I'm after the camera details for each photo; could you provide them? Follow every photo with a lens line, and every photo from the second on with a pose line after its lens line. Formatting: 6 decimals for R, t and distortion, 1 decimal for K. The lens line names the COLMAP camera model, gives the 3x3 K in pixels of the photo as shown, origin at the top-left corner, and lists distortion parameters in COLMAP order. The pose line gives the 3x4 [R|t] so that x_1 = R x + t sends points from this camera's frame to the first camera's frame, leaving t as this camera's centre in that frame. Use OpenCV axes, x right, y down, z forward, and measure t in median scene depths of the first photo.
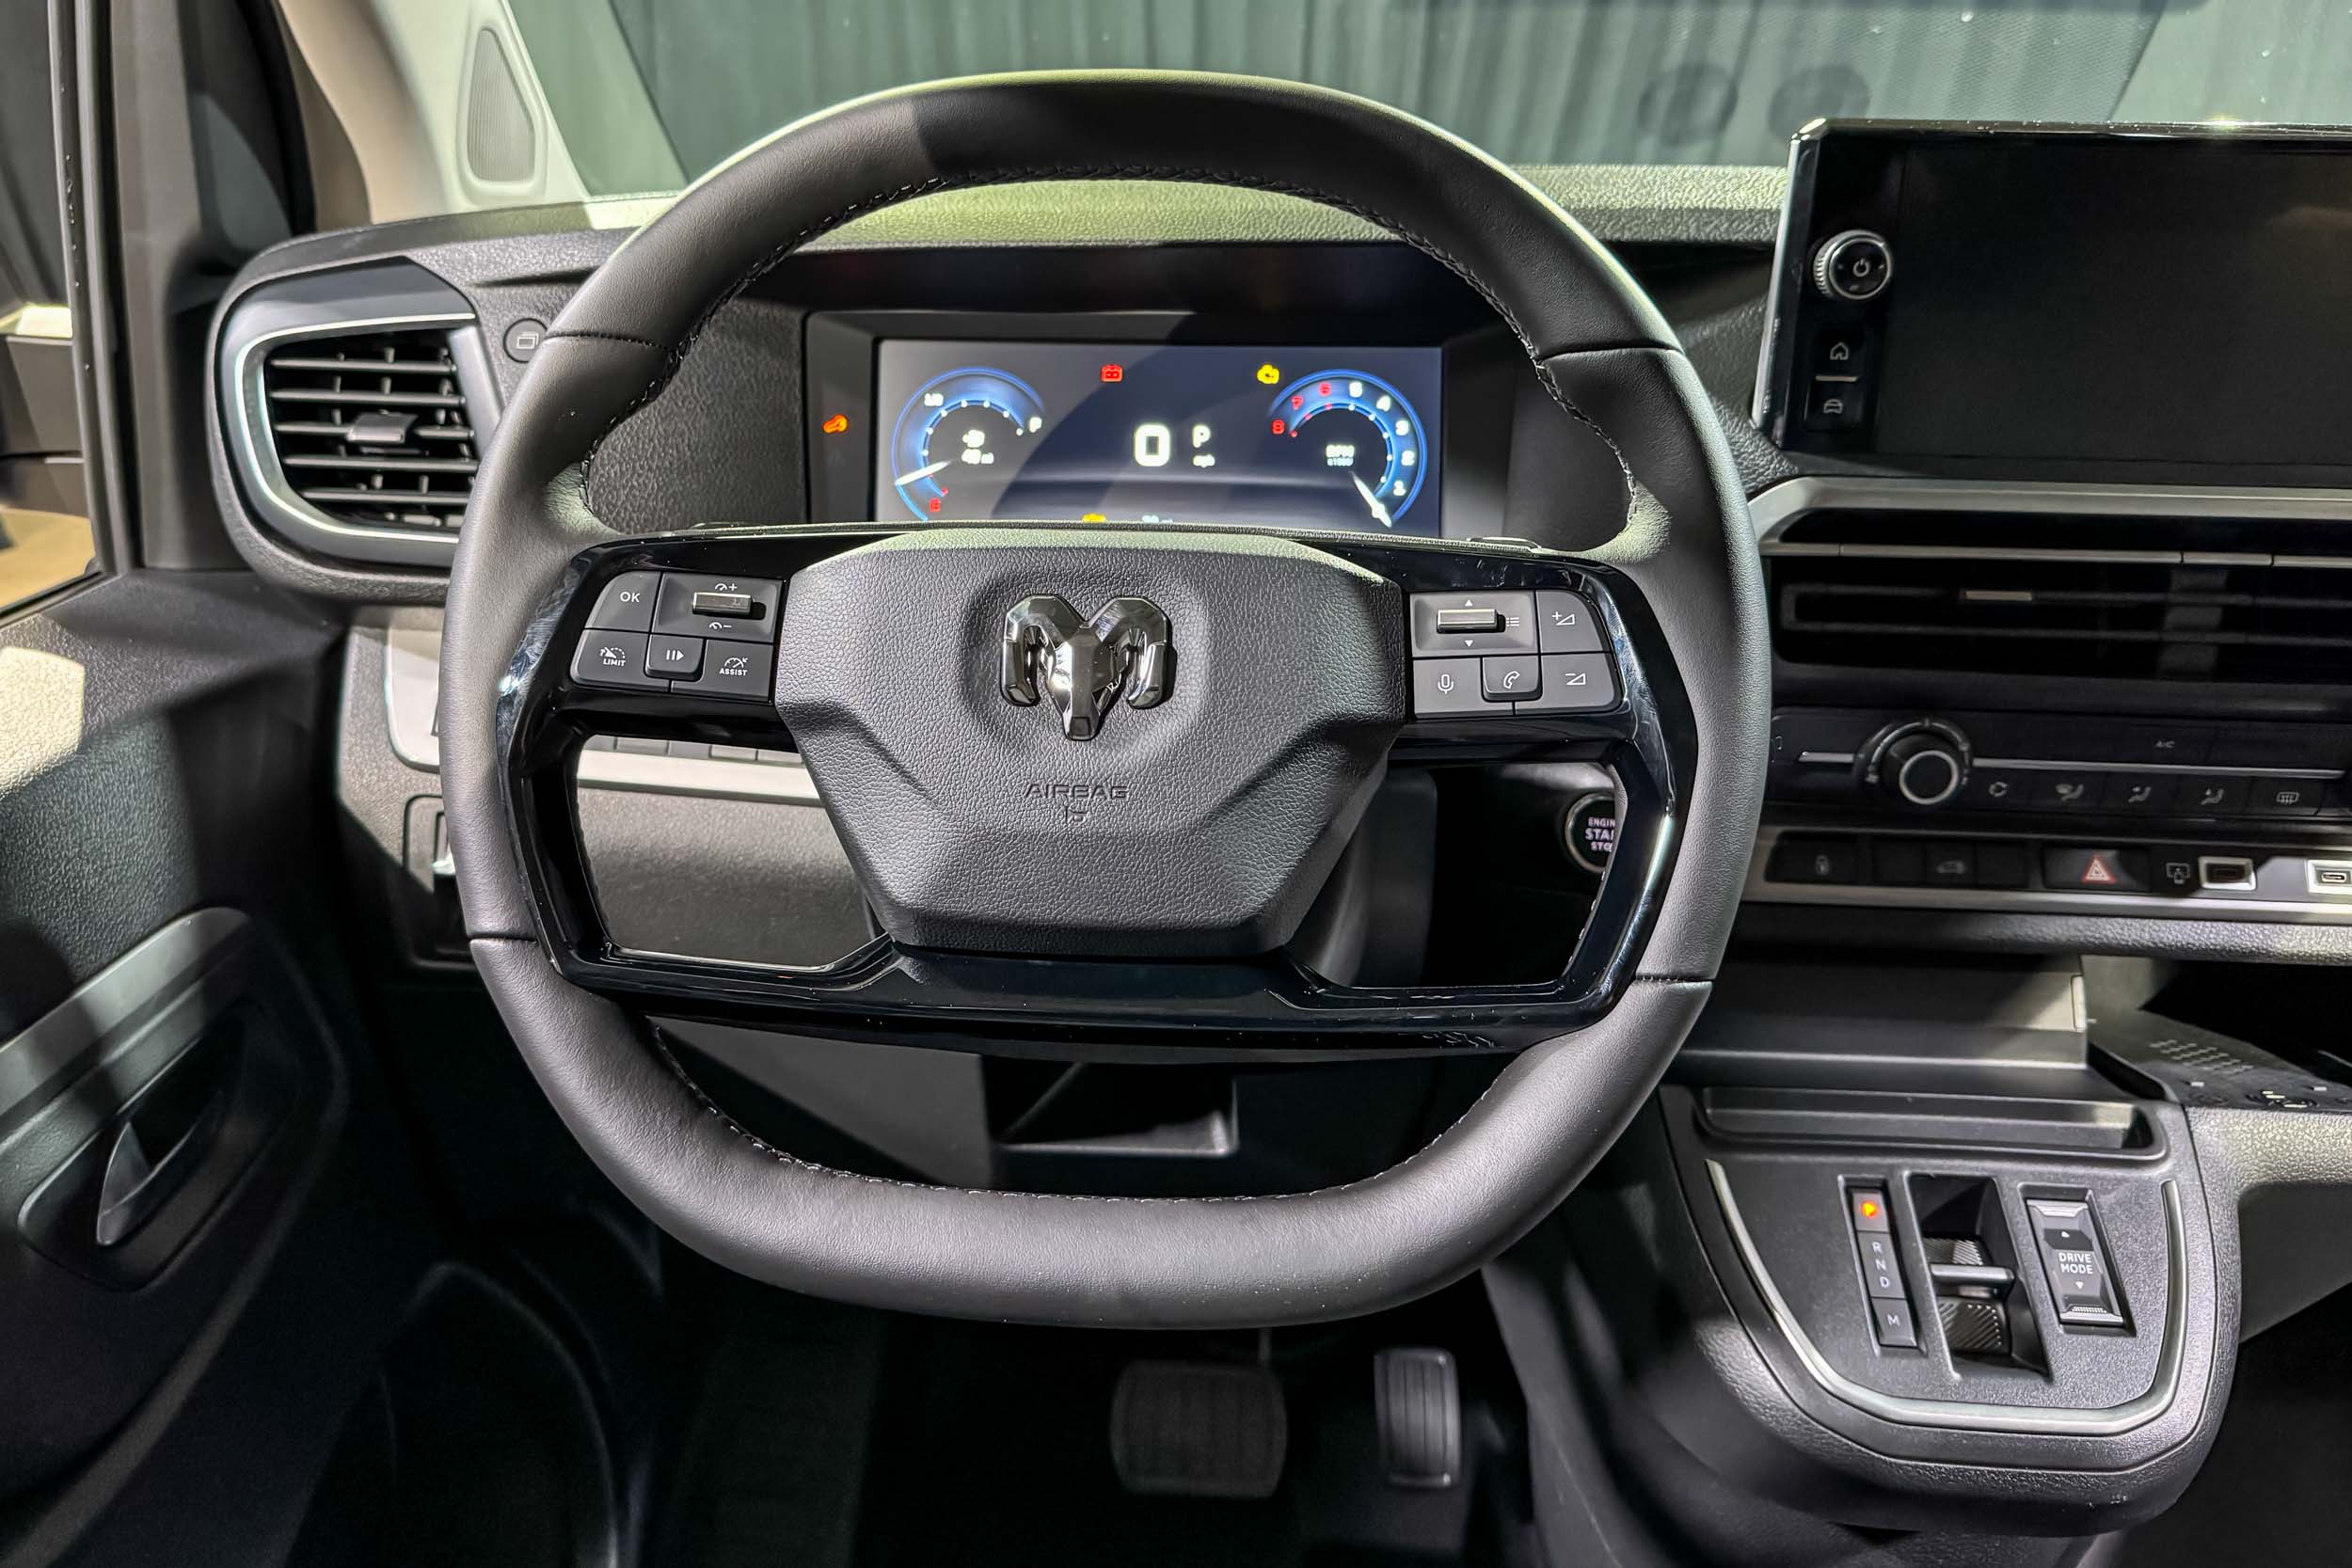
lens RADIAL K [[1731.0, 0, 1176.0], [0, 1731.0, 784.0], [0, 0, 1]] dist [0.007586, 0.012144]
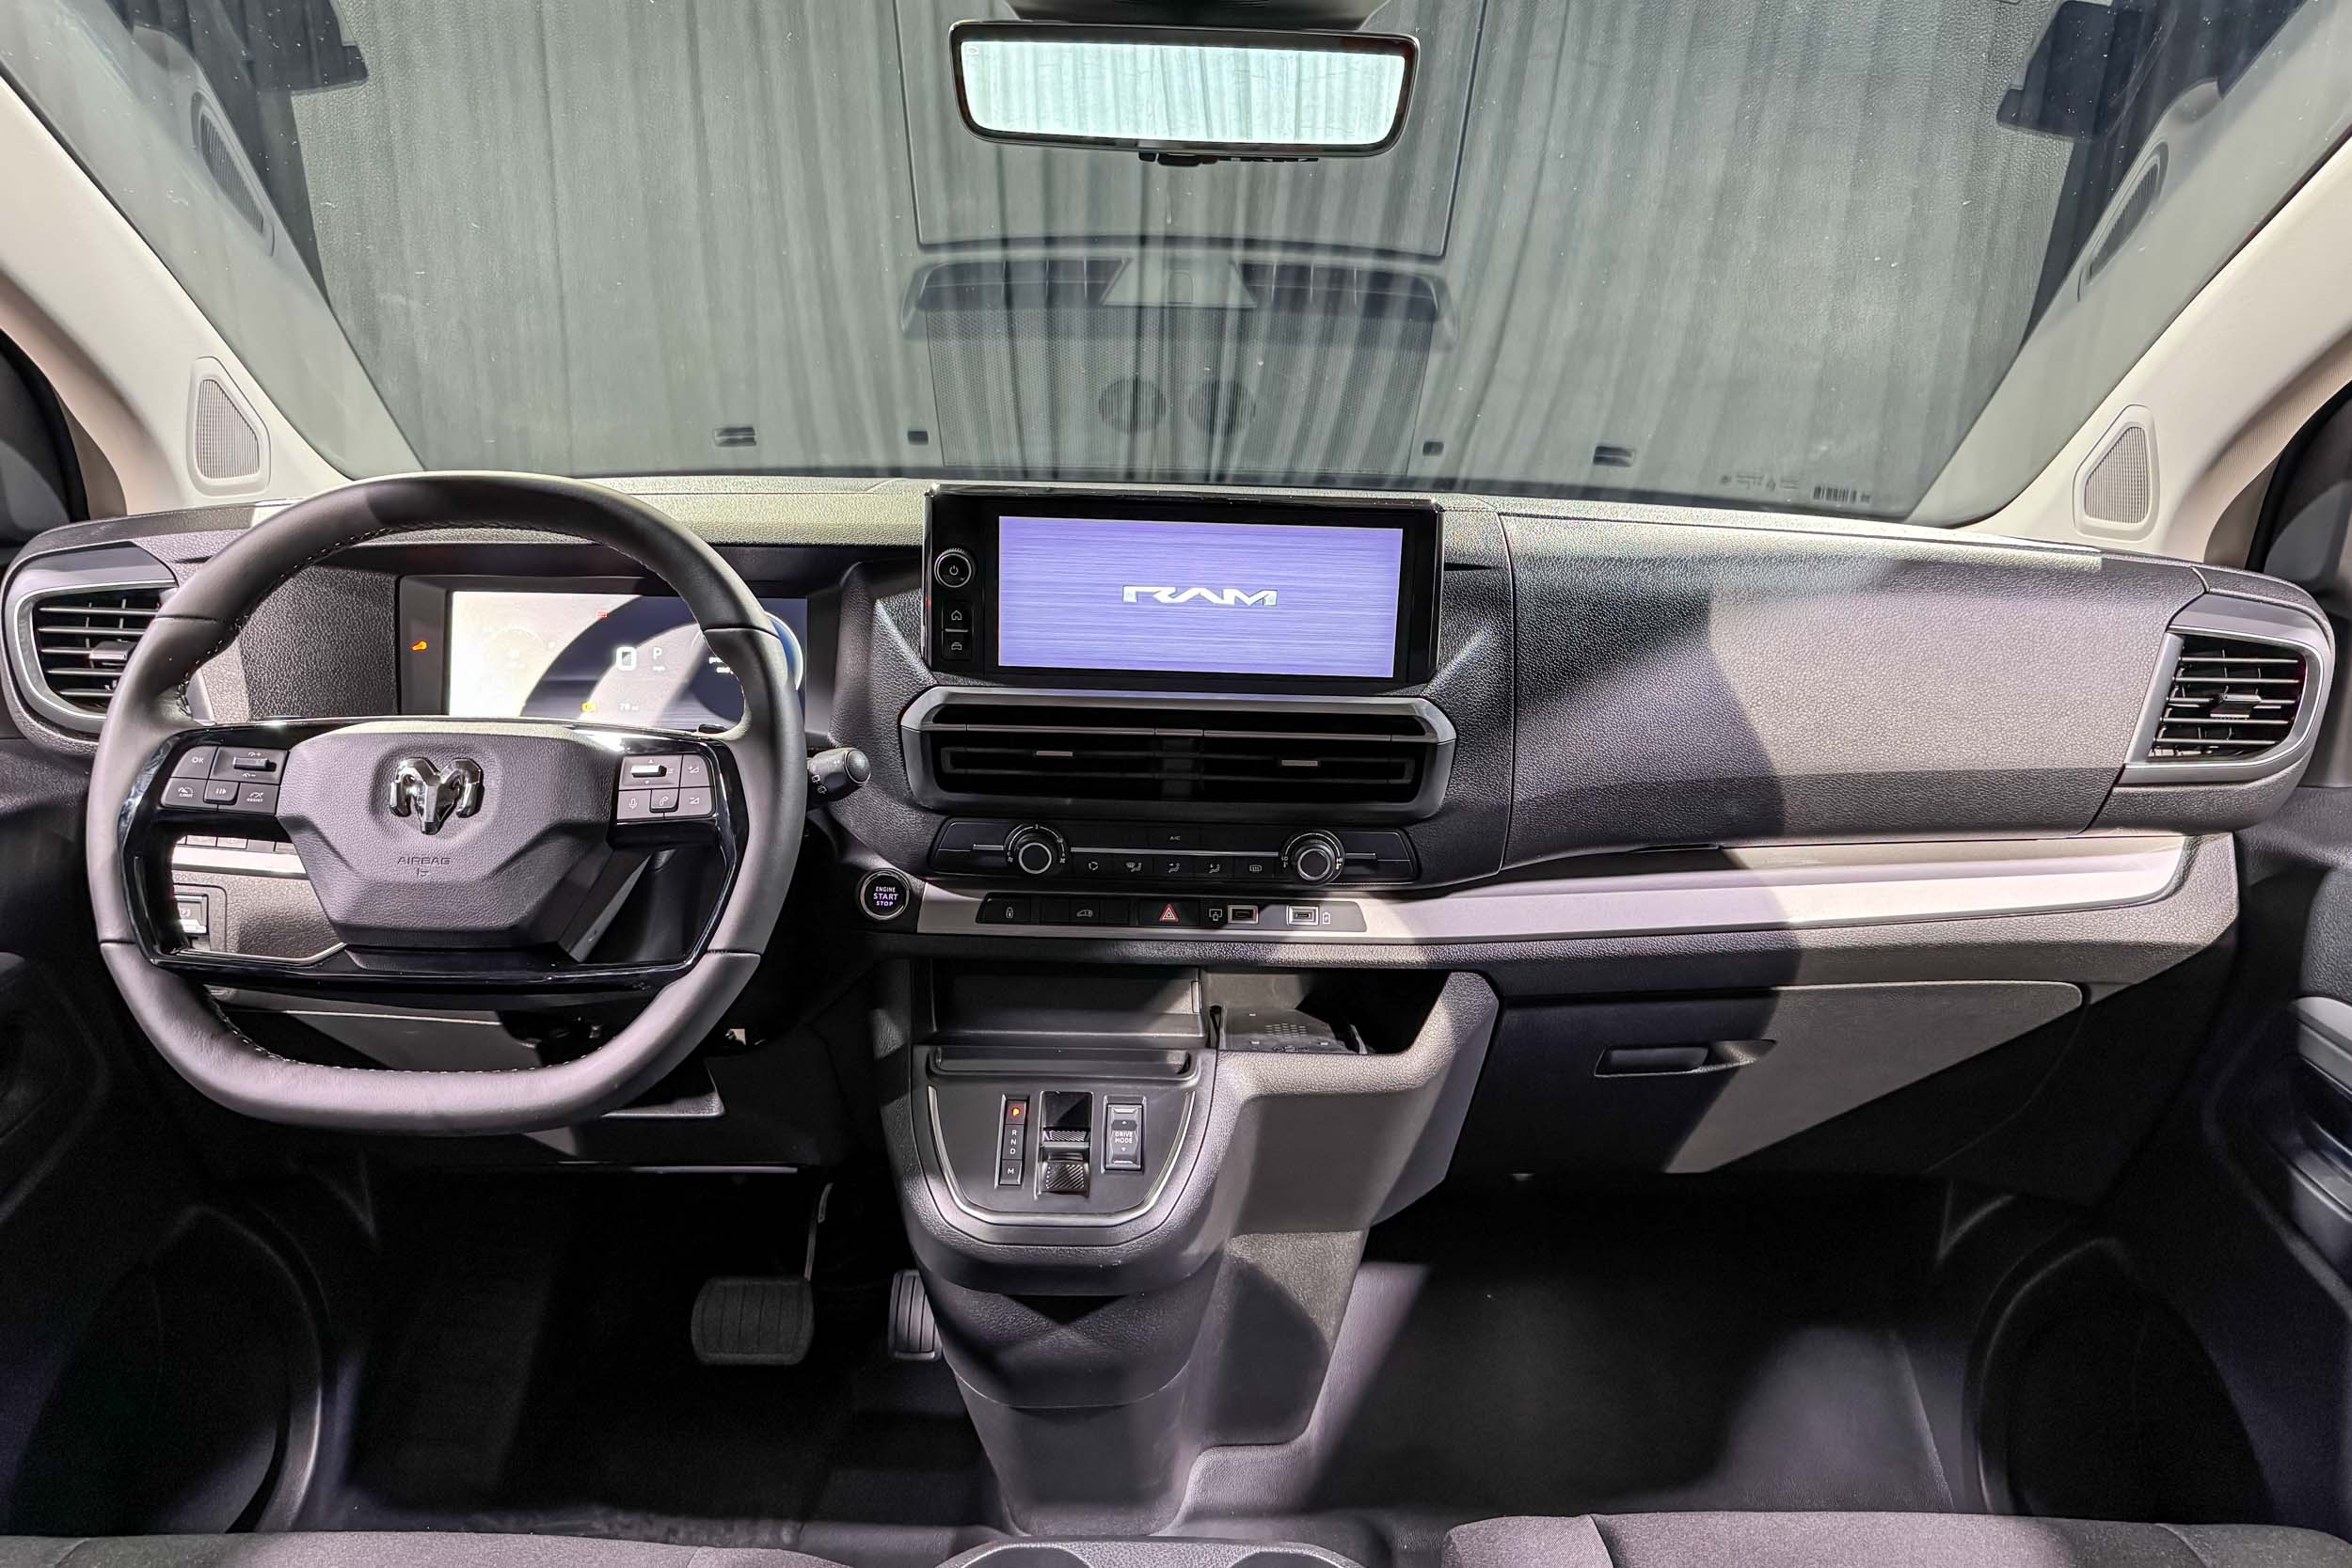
lens RADIAL K [[1558.4, 0, 1178.0], [0, 1558.4, 895.3], [0, 0, 1]] dist [-0.003905, 0.000003]
pose [[0.997361, -0.010722, 0.071807, 0.572506], [0.011291, 0.999908, -0.007522, 0.057332], [-0.071720, 0.008313, 0.997390, -0.686774]]
